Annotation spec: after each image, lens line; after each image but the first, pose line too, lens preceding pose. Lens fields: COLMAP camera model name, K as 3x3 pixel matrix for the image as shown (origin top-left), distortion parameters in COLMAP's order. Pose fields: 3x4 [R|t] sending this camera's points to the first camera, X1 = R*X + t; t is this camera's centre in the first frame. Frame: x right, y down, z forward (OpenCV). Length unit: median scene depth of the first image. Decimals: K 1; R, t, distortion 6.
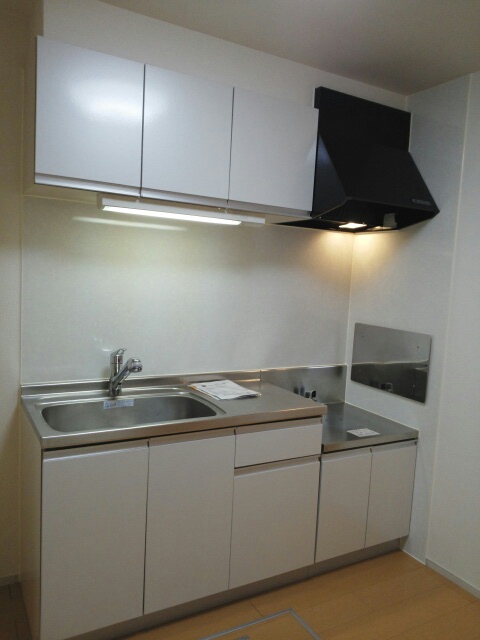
lens RADIAL K [[508.2, 0, 239.9], [0, 508.2, 321.5], [0, 0, 1]] dist [-0.011008, -0.010521]
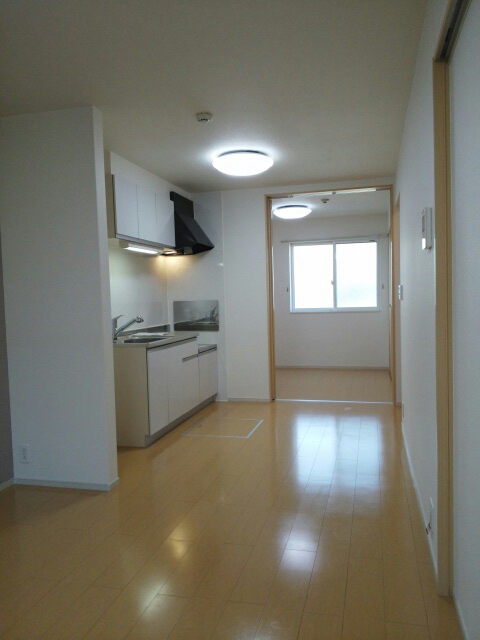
lens RADIAL K [[508.2, 0, 241.7], [0, 508.2, 319.1], [0, 0, 1]] dist [-0.011008, -0.010521]
pose [[0.689289, -0.099437, 0.717630, -1.140561], [0.121586, 0.992365, 0.020721, 0.070885], [-0.714211, 0.072970, 0.696116, -0.635213]]
